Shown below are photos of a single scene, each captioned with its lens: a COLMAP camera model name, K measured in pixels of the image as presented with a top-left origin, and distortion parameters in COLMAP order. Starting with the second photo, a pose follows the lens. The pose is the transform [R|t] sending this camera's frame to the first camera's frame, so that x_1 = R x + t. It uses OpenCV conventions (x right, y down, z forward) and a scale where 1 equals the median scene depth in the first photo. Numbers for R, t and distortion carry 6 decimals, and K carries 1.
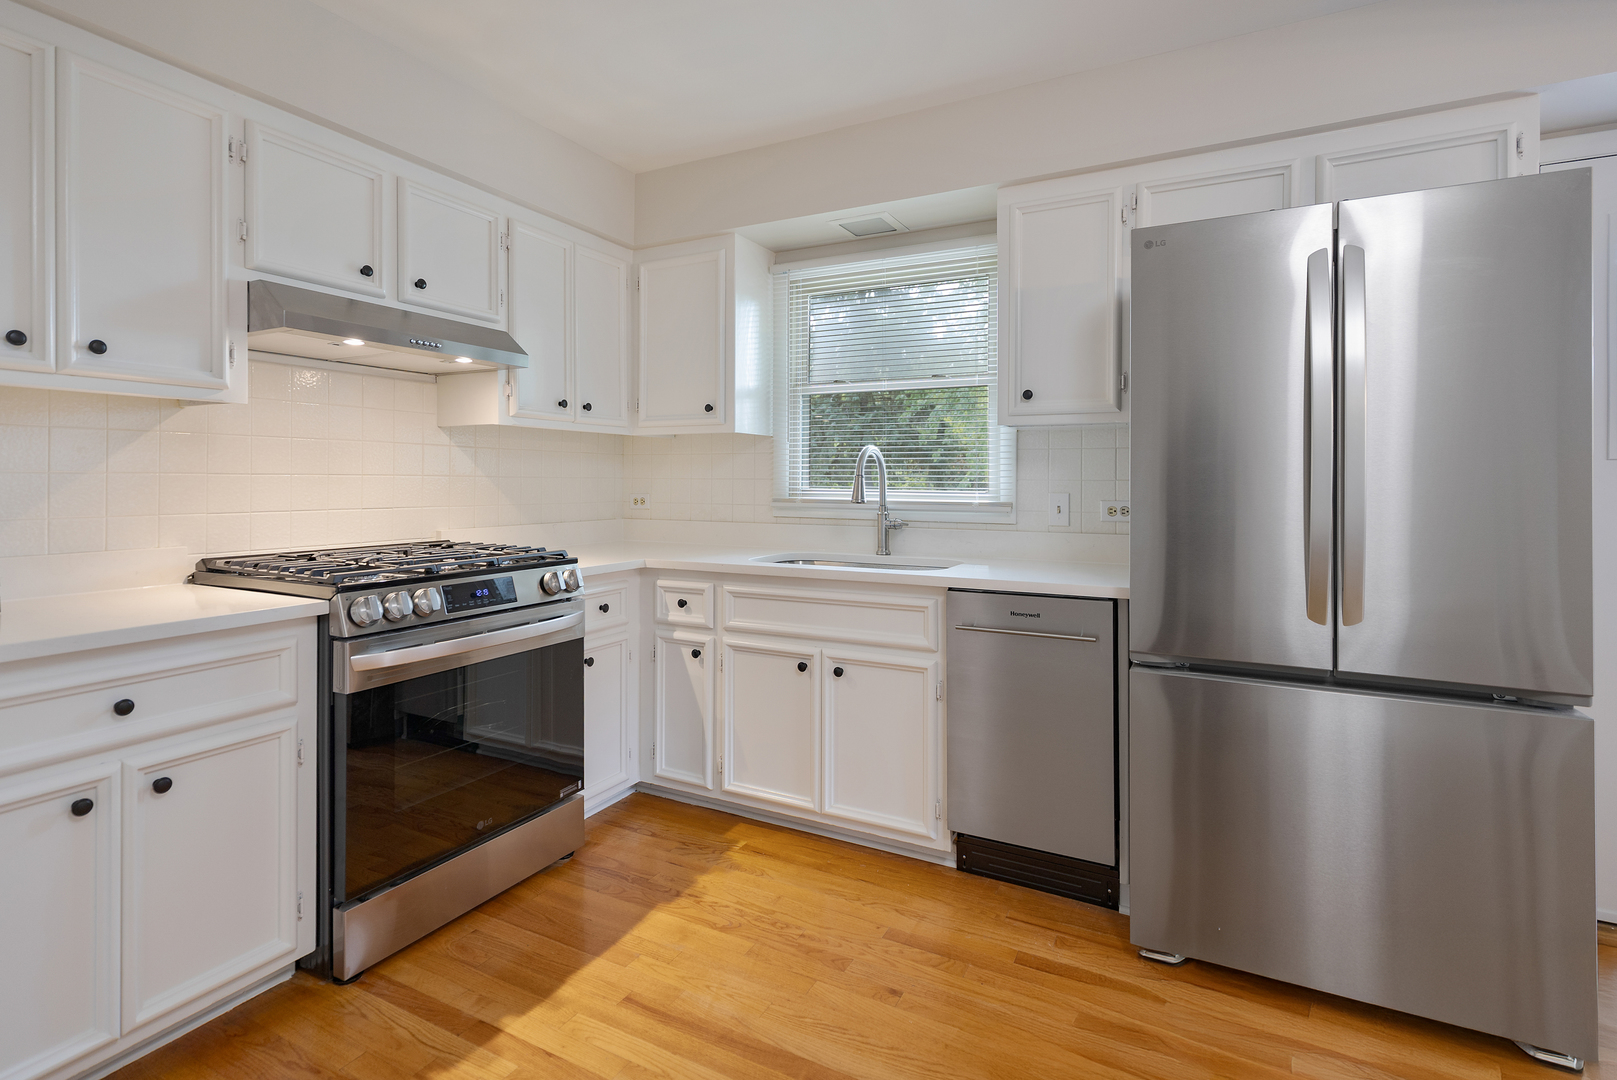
lens RADIAL K [[789.5, 0, 793.7], [0, 789.5, 492.0], [0, 0, 1]] dist [0.003642, -0.000089]
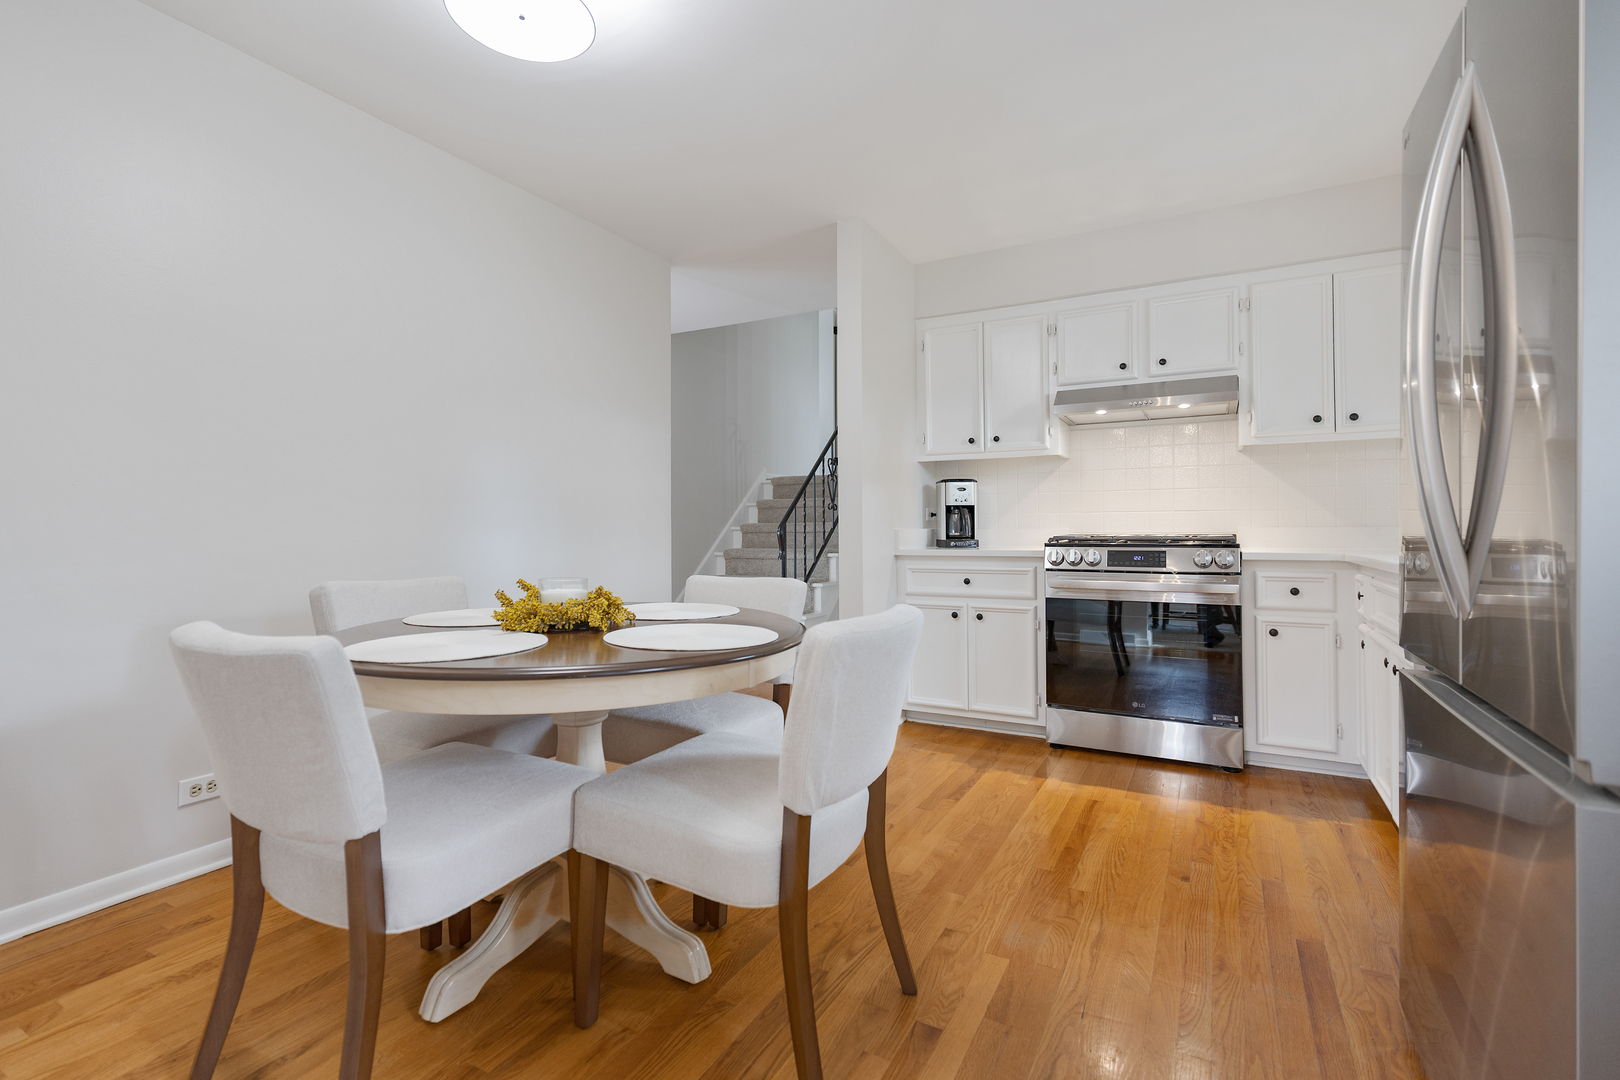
lens RADIAL K [[759.1, 0, 810.0], [0, 759.1, 540.0], [0, 0, 1]] dist [0.007629, 0.000204]
pose [[-0.008041, 0.011623, -0.999900, 1.000861], [-0.009449, 0.999887, 0.011698, 0.071545], [0.999923, 0.009542, -0.007931, 0.318046]]
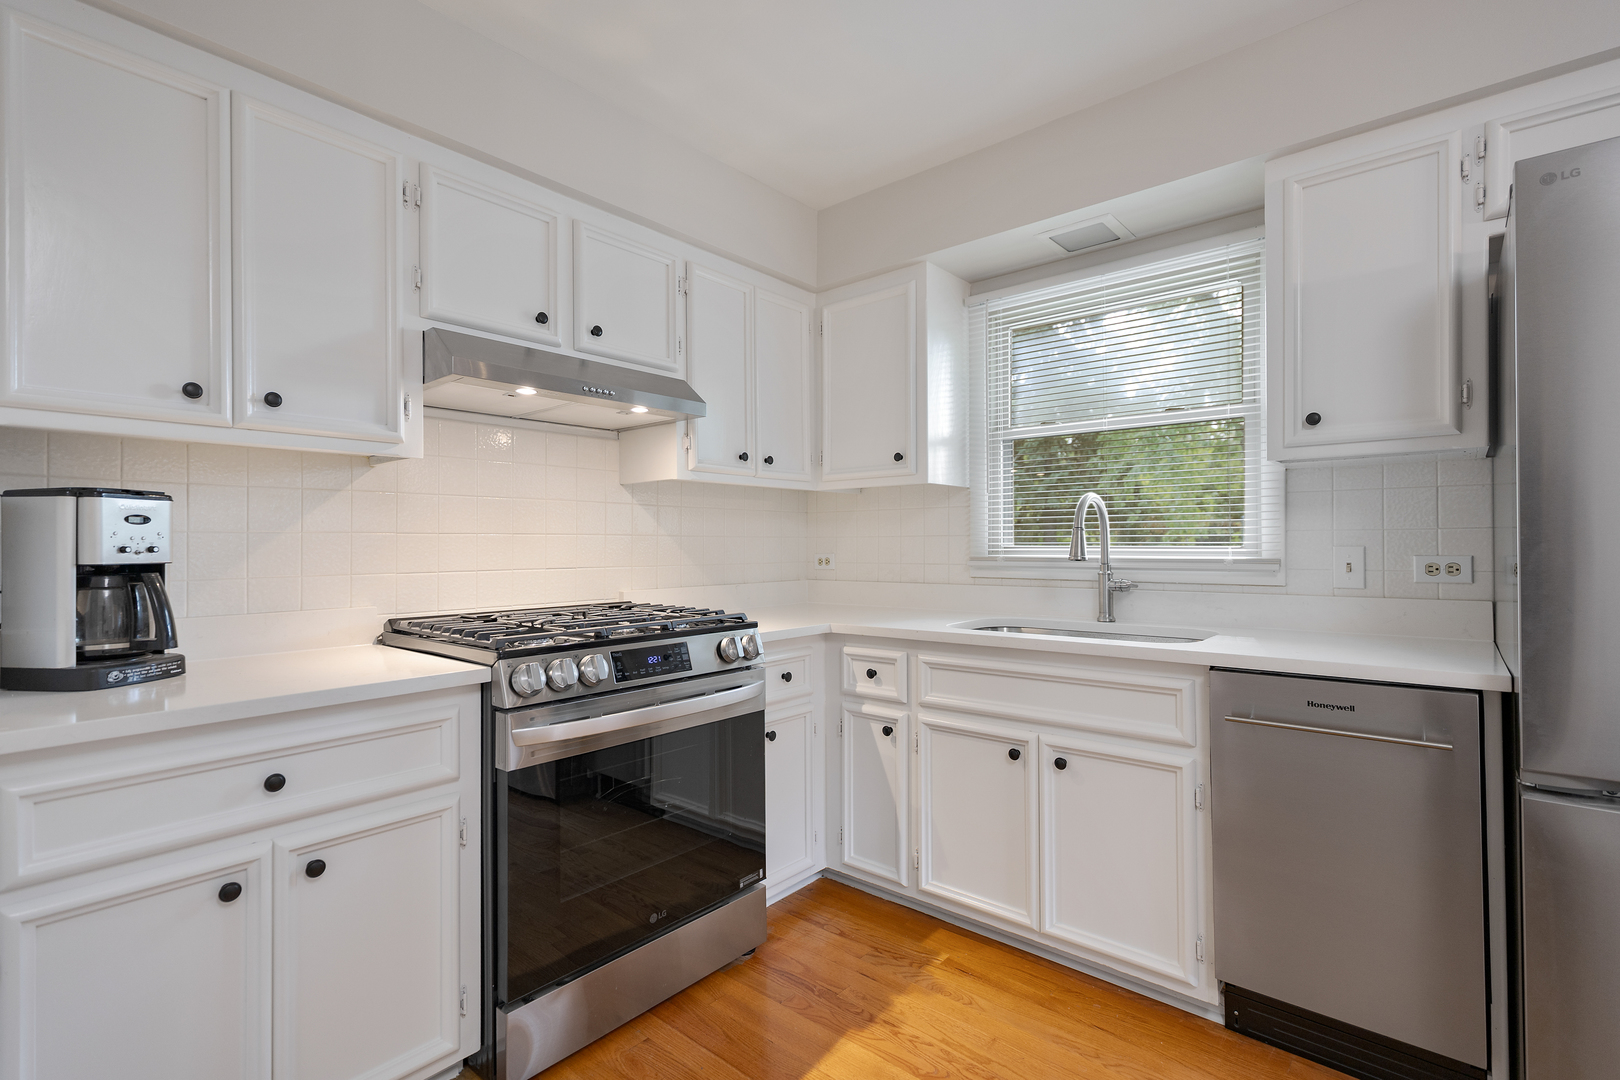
lens RADIAL K [[759.1, 0, 810.0], [0, 759.1, 540.0], [0, 0, 1]] dist [0.007629, 0.000204]
pose [[0.977714, -0.010503, -0.209678, -0.031361], [0.006183, 0.999755, -0.021251, 0.008427], [0.209850, 0.019481, 0.977540, 0.161619]]
